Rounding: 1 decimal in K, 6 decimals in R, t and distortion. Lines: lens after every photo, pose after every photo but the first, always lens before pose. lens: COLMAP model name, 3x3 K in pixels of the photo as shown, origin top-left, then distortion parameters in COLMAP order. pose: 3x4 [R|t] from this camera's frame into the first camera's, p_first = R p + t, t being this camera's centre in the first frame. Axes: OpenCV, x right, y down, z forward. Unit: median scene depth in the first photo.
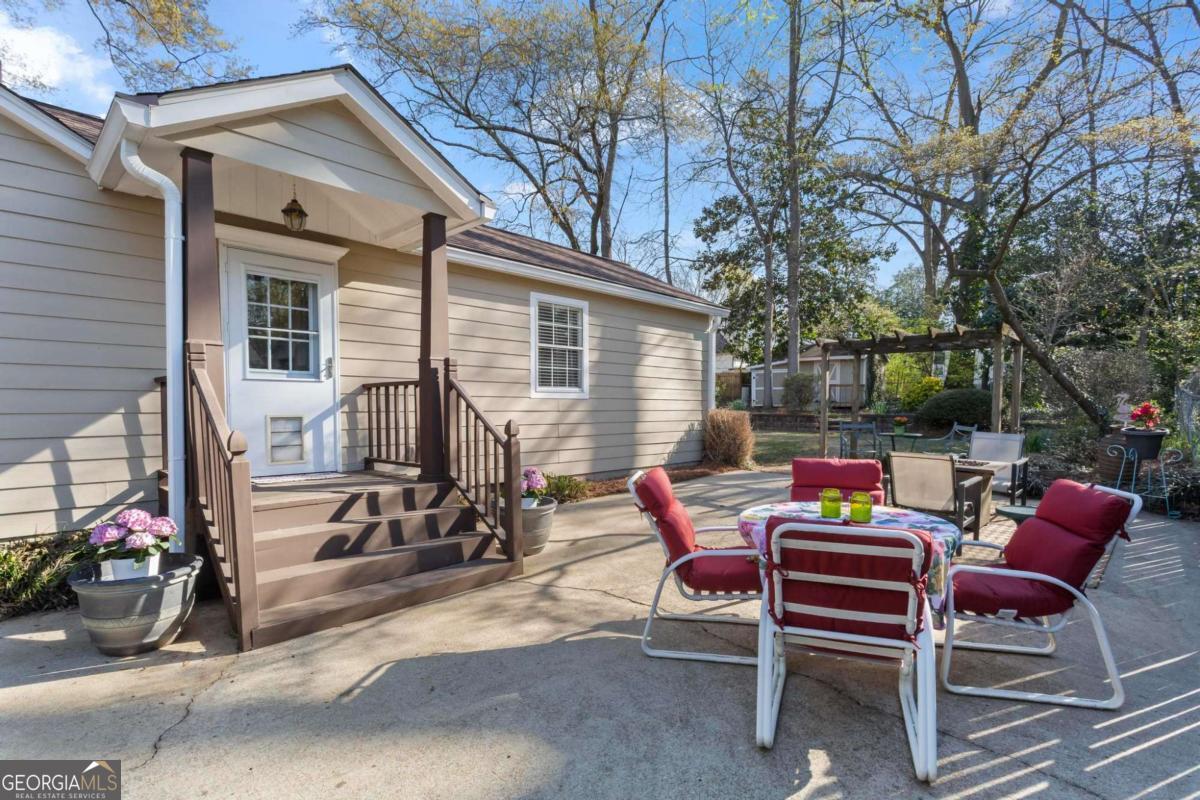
lens RADIAL K [[585.0, 0, 596.2], [0, 585.0, 410.5], [0, 0, 1]] dist [-0.003318, -0.000229]
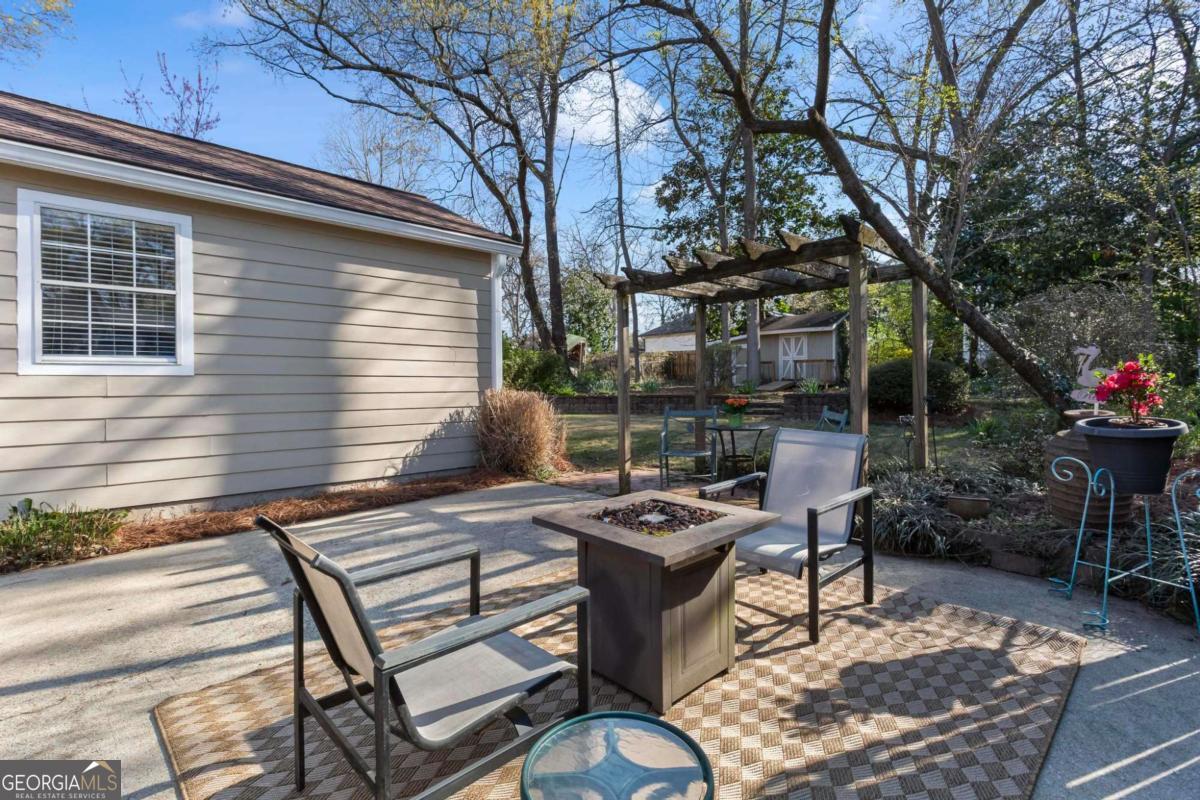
lens RADIAL K [[562.1, 0, 603.1], [0, 562.1, 365.1], [0, 0, 1]] dist [-0.000288, 0.000556]
pose [[0.999304, -0.015161, -0.034071, 0.350037], [0.013471, 0.998694, -0.049291, 0.003115], [0.034774, 0.048797, 0.998203, 0.351899]]
